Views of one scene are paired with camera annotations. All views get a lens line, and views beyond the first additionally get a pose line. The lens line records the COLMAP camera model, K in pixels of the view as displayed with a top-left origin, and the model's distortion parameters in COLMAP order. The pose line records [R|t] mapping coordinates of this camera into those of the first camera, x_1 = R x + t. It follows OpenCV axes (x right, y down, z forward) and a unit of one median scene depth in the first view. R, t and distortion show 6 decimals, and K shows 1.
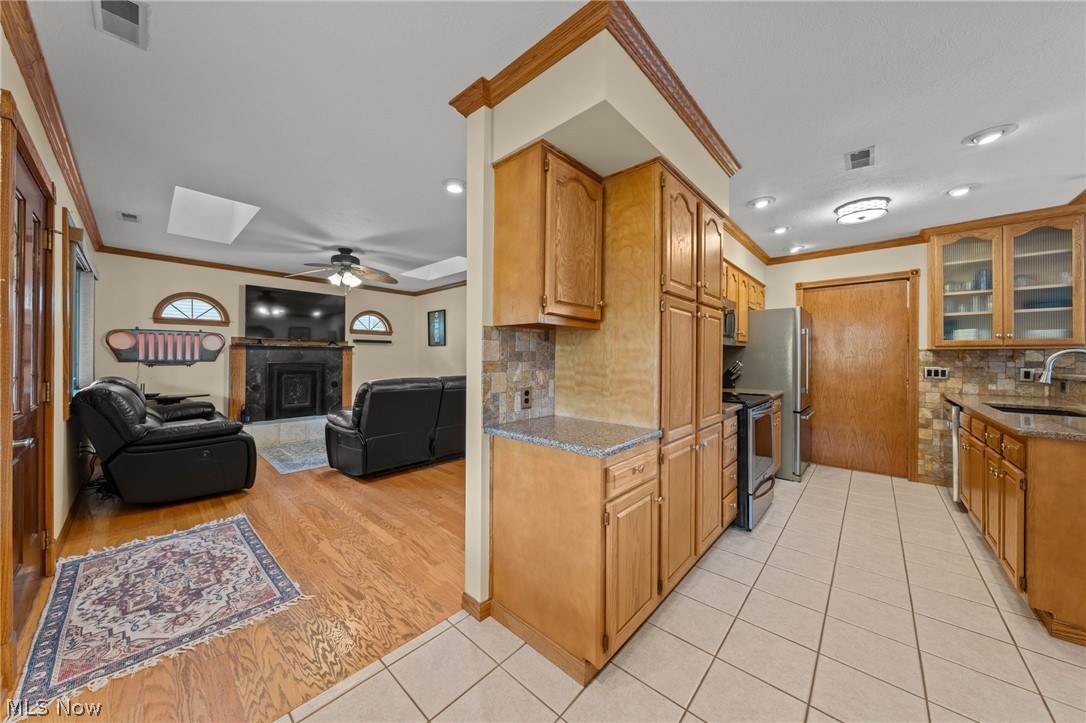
lens RADIAL K [[368.9, 0, 538.2], [0, 368.9, 355.8], [0, 0, 1]] dist [-0.005795, 0.001134]
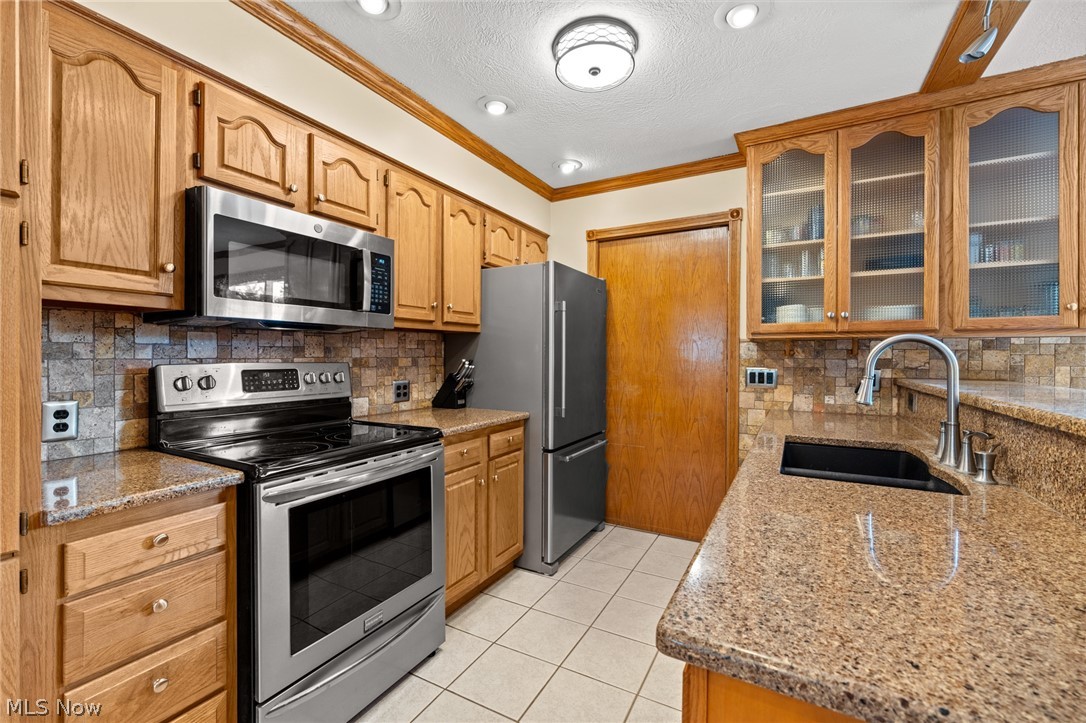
lens RADIAL K [[459.4, 0, 539.4], [0, 459.4, 358.2], [0, 0, 1]] dist [-0.006401, 0.001249]
pose [[0.973882, -0.003057, 0.227036, 0.653111], [0.000219, 0.999922, 0.012523, 0.005235], [-0.227056, -0.012146, 0.973806, 0.399066]]
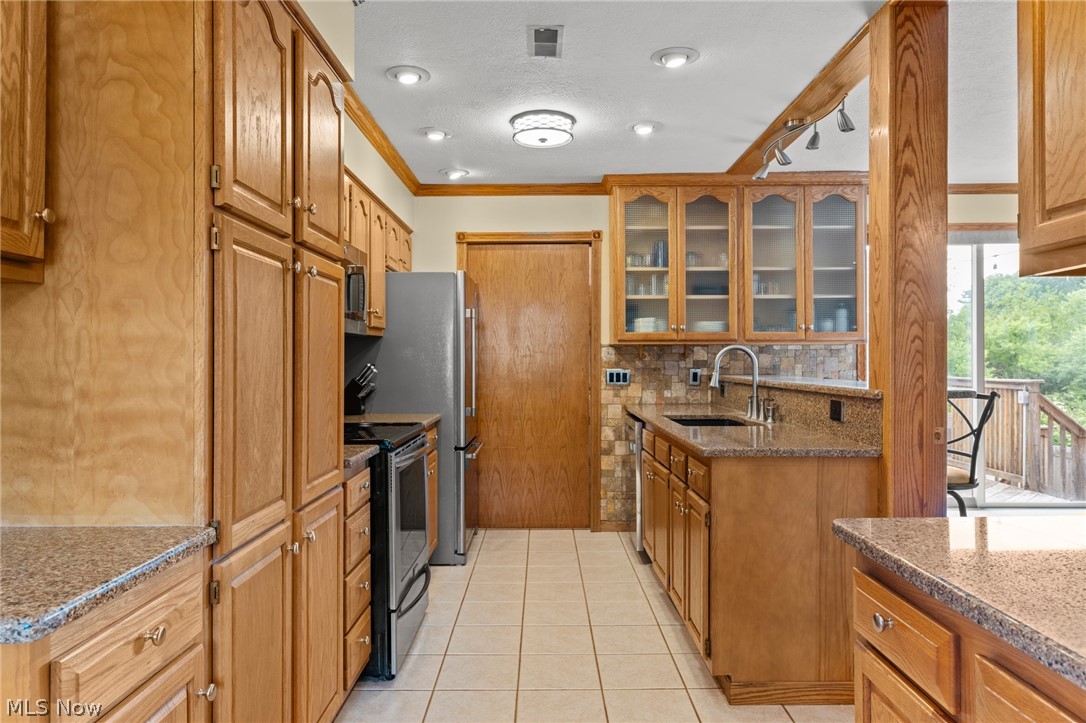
lens RADIAL K [[715.0, 0, 545.0], [0, 715.0, 359.0], [0, 0, 1]] dist [0.005287, -0.001235]
pose [[0.737968, -0.006811, 0.674802, 0.030600], [0.002734, 0.999971, 0.007104, 0.000712], [-0.674830, -0.003398, 0.737965, 0.065919]]
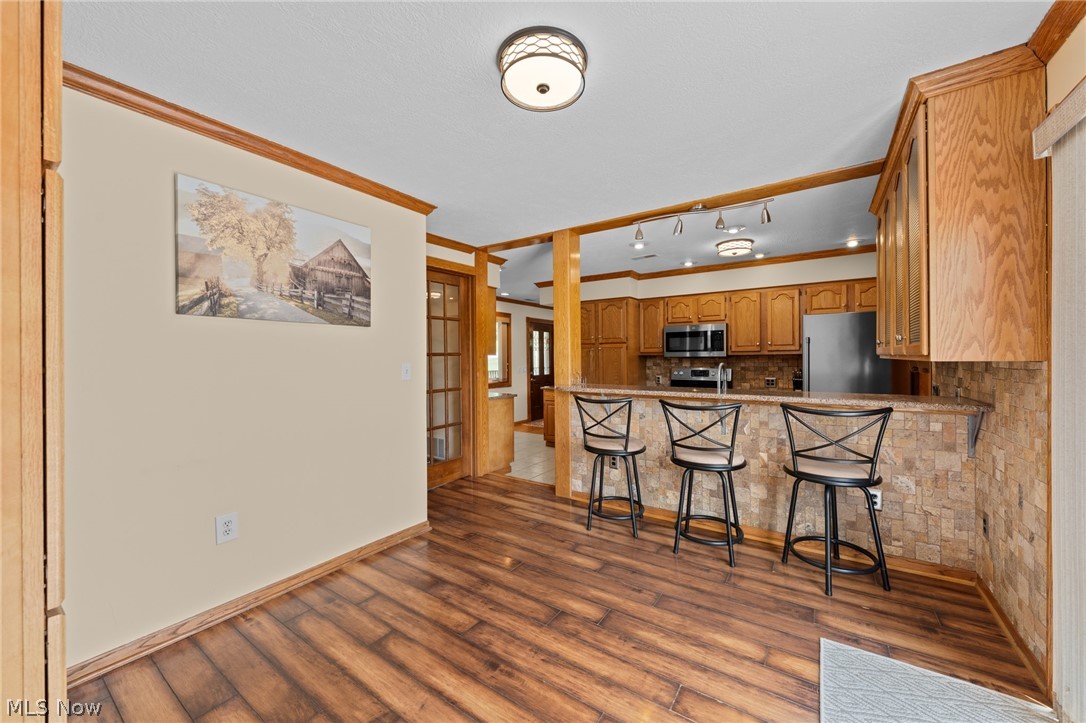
lens RADIAL K [[414.2, 0, 545.8], [0, 414.2, 358.1], [0, 0, 1]] dist [-0.002968, 0.000530]
pose [[0.139801, -0.002498, -0.990176, 2.127213], [0.015424, 0.999881, -0.000345, -0.033418], [0.990059, -0.015224, 0.139823, 0.167573]]
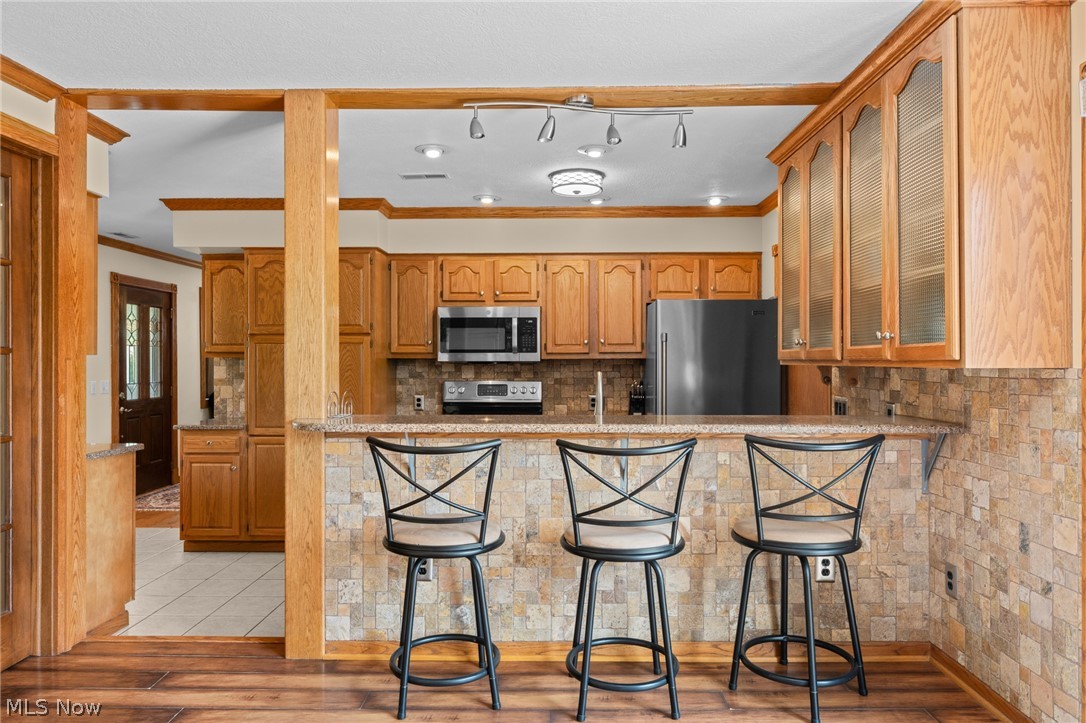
lens RADIAL K [[715.0, 0, 550.3], [0, 715.0, 357.4], [0, 0, 1]] dist [0.005287, -0.001235]
pose [[0.667412, -0.008470, -0.744641, 1.892196], [0.008500, 0.999957, -0.003756, -0.032605], [0.744640, -0.003823, 0.667455, -0.020524]]
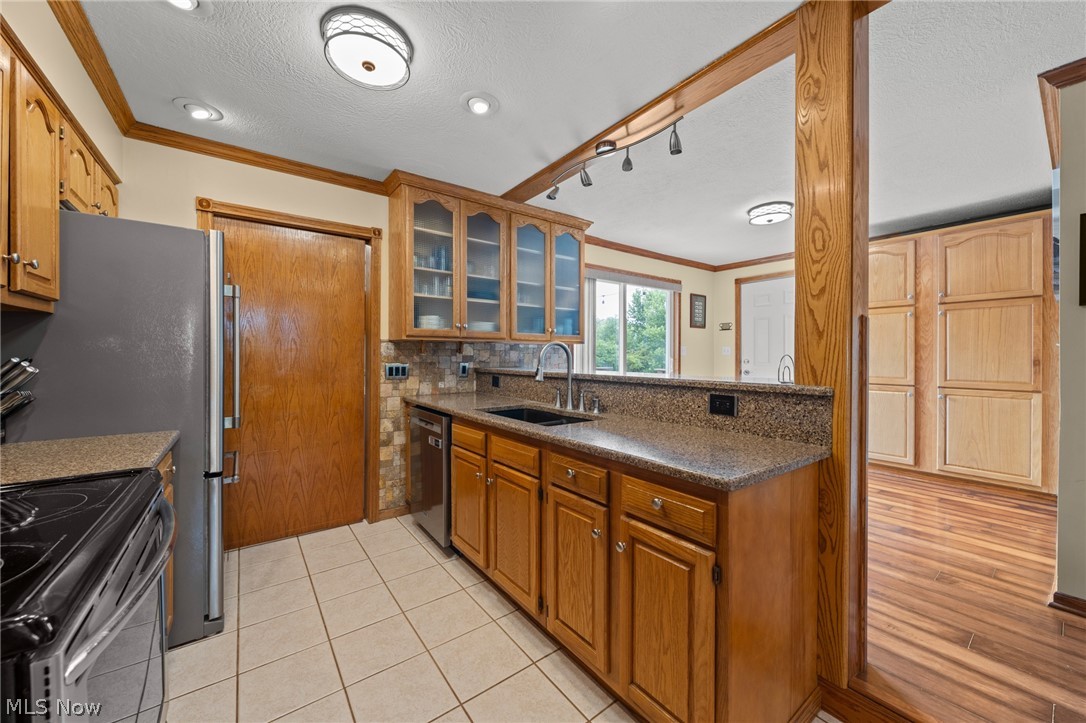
lens RADIAL K [[400.2, 0, 542.9], [0, 400.2, 356.9], [0, 0, 1]] dist [-0.004048, 0.000865]
pose [[0.187560, -0.006967, 0.982229, 0.385302], [-0.007478, 0.999936, 0.008521, 0.009323], [-0.982225, -0.008943, 0.187495, 0.651214]]
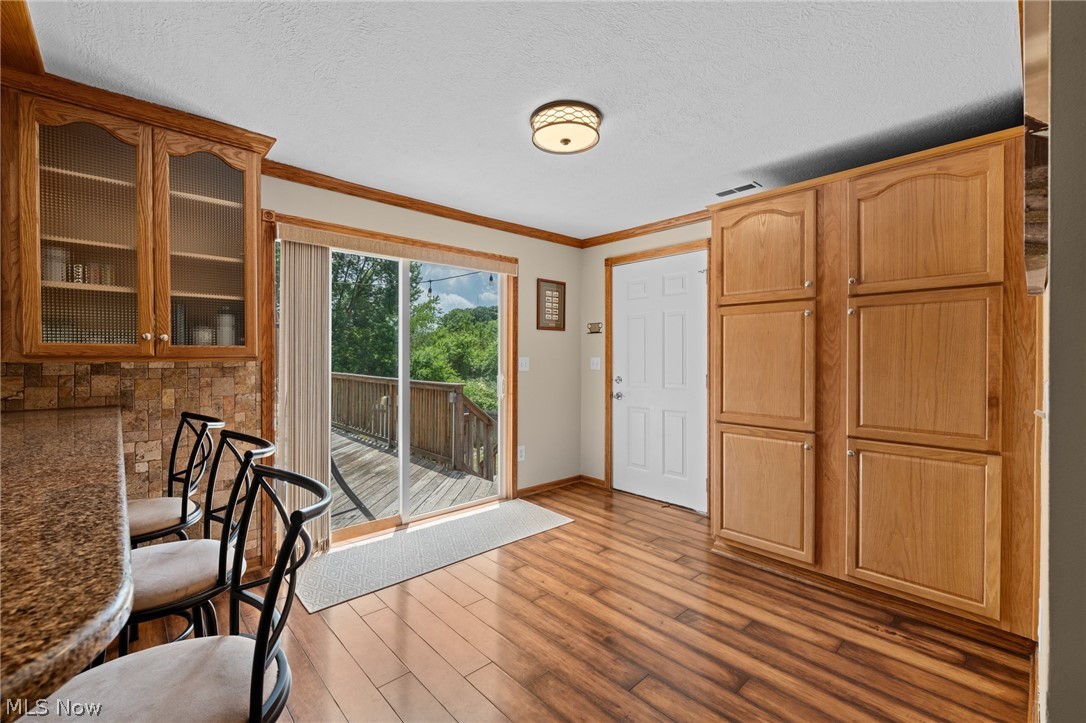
lens RADIAL K [[459.4, 0, 542.8], [0, 459.4, 359.8], [0, 0, 1]] dist [-0.006401, 0.001249]
pose [[0.078923, -0.011131, 0.996819, 0.893845], [-0.008605, 0.999893, 0.011847, -0.037080], [-0.996844, -0.009513, 0.078819, 0.217096]]
